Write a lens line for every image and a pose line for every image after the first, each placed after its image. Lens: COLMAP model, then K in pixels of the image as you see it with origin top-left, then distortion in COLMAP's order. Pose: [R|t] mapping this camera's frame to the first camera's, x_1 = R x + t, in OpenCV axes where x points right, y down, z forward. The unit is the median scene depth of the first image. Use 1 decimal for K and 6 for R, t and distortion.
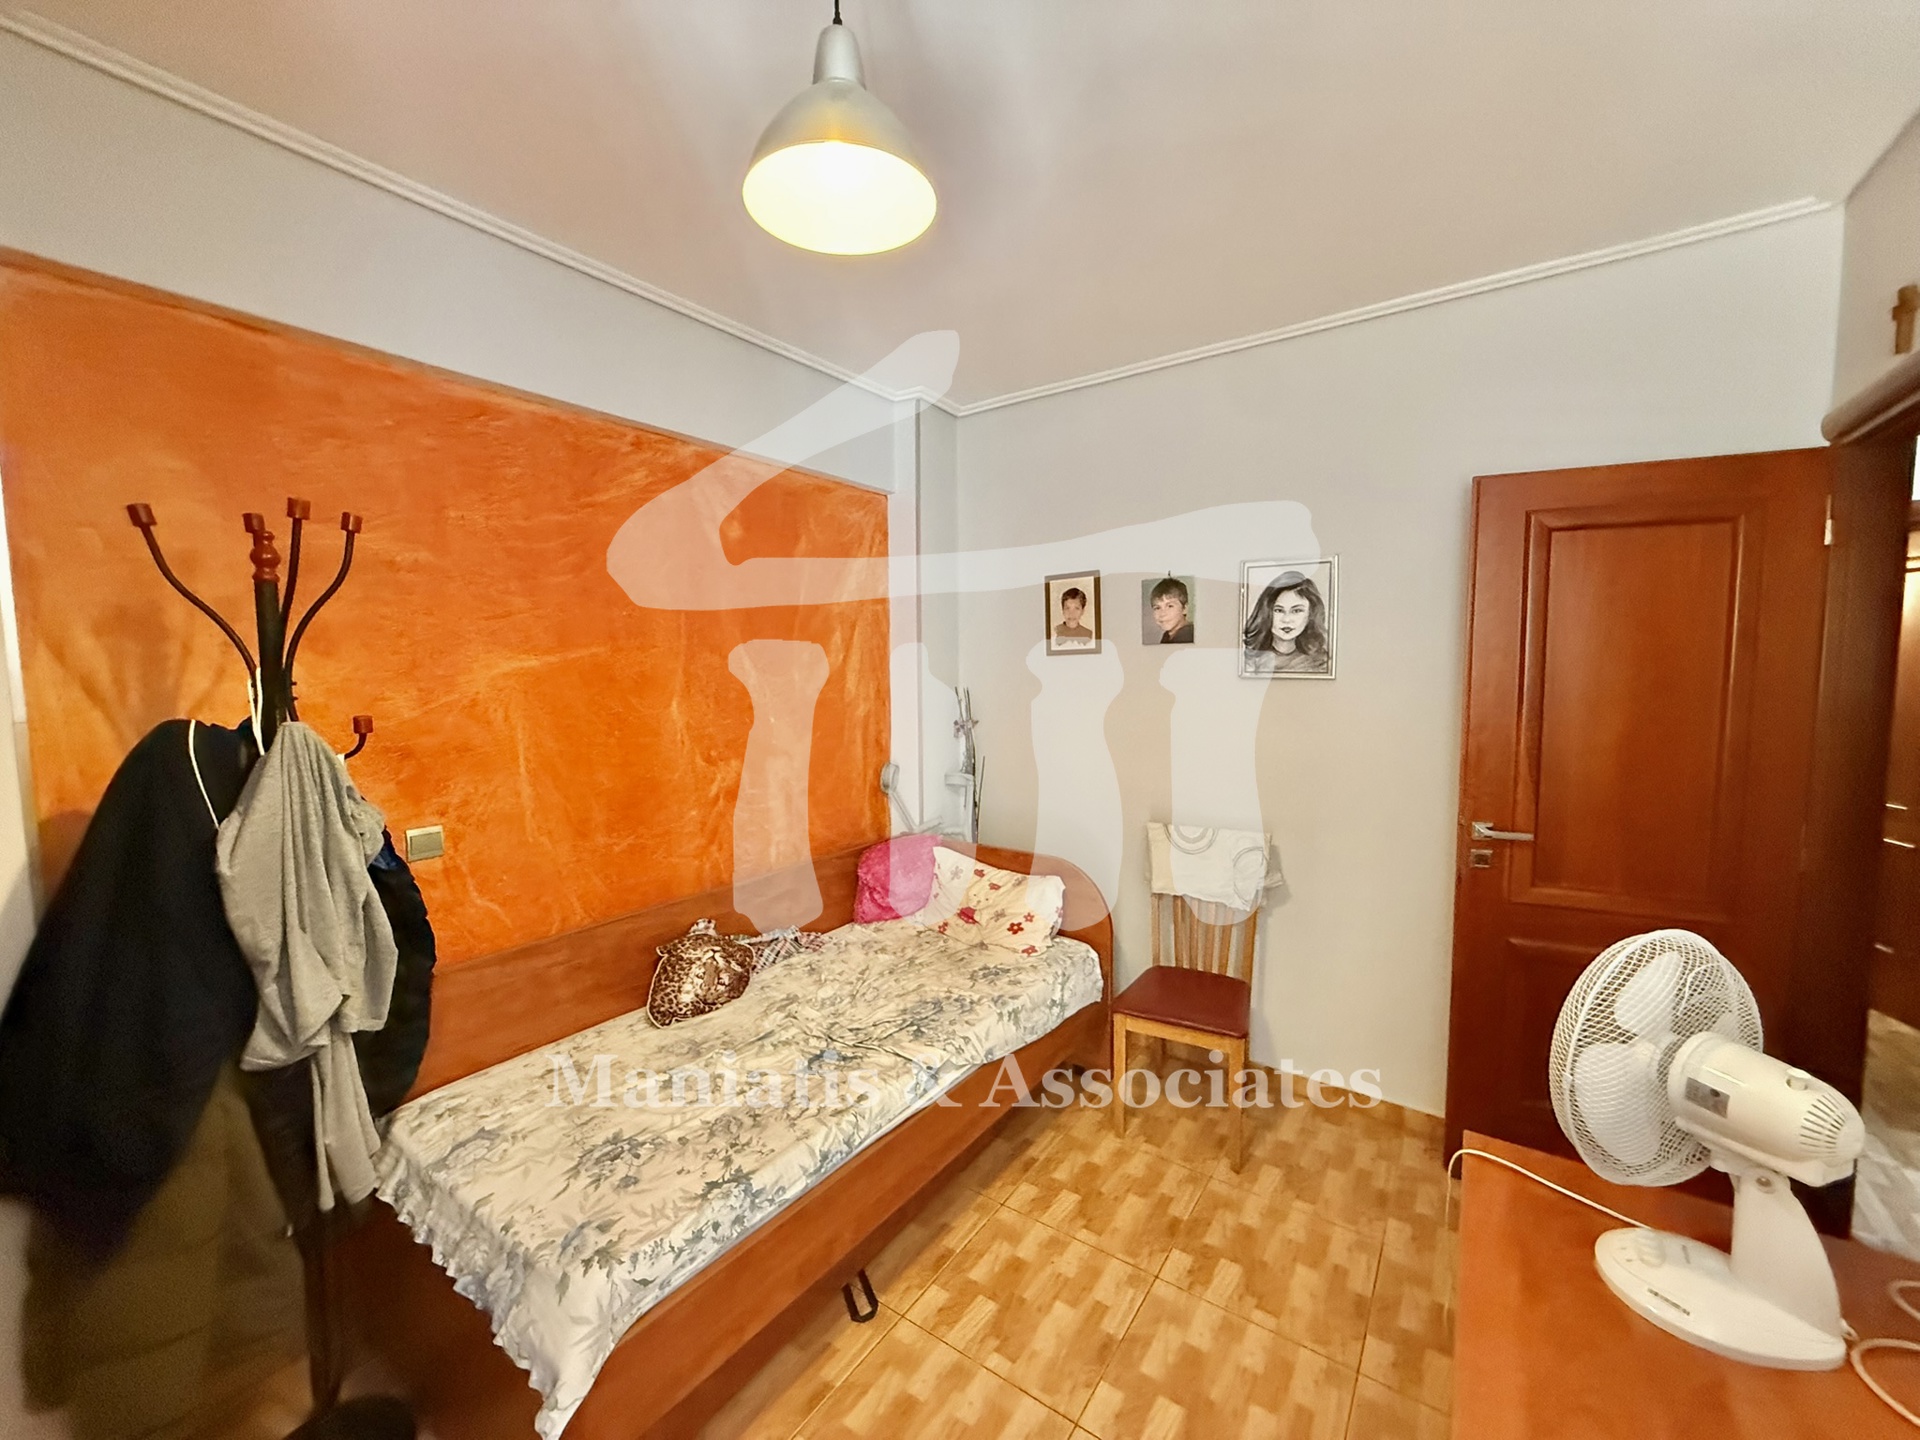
lens RADIAL K [[763.9, 0, 952.8], [0, 763.9, 718.1], [0, 0, 1]] dist [-0.000570, 0.000118]
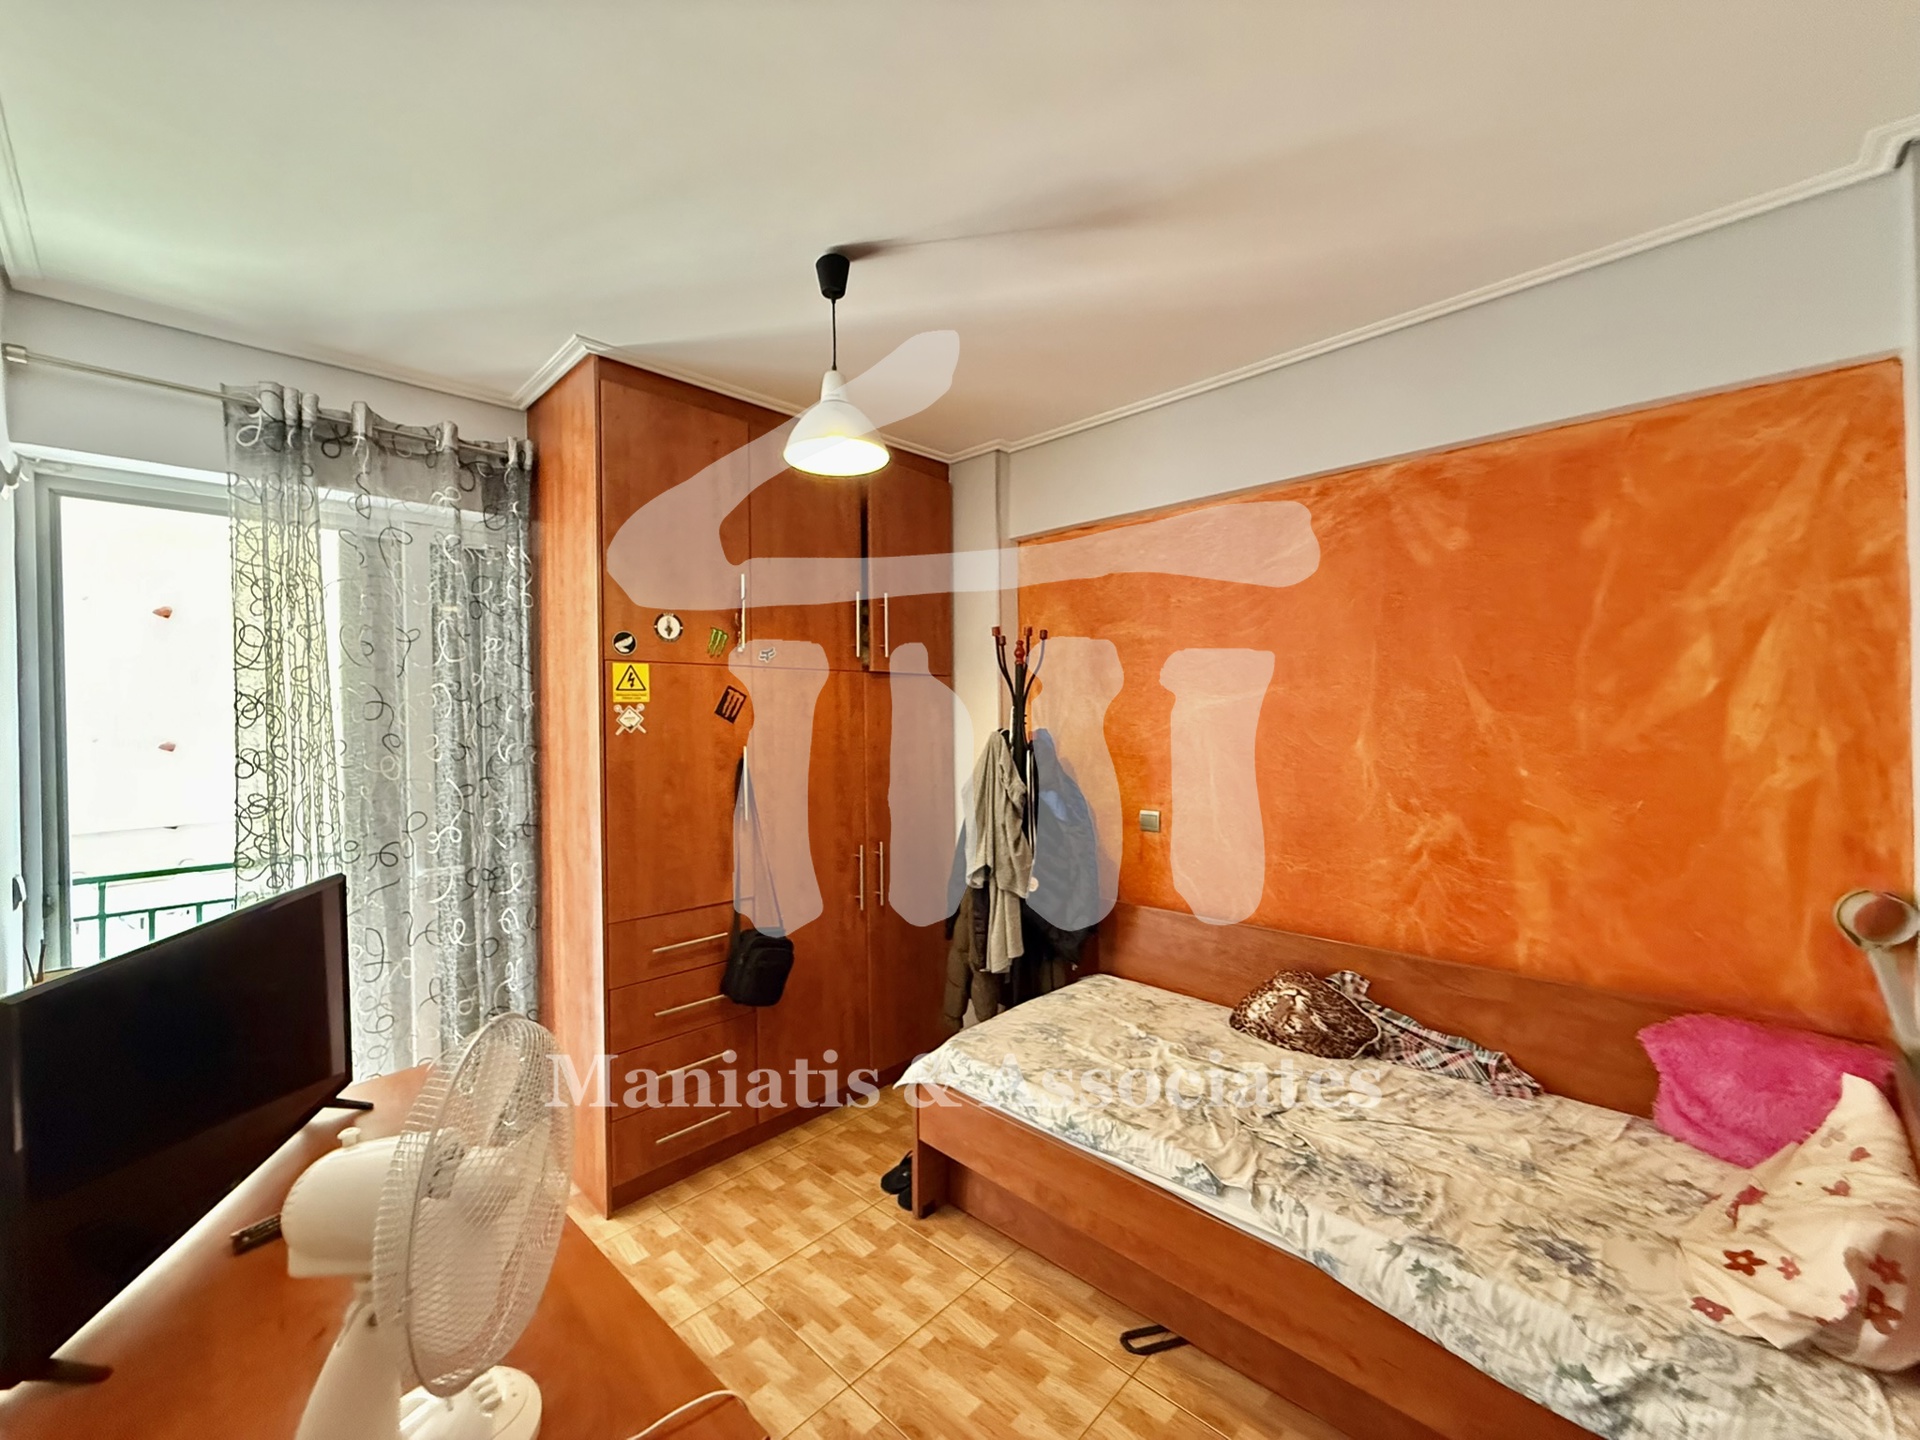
lens RADIAL K [[770.2, 0, 956.0], [0, 770.2, 715.1], [0, 0, 1]] dist [-0.000555, 0.000283]
pose [[-0.143955, 0.011087, -0.989522, 0.695293], [-0.058628, 0.998085, 0.019712, -0.042389], [0.987846, 0.060851, -0.143030, 0.656721]]
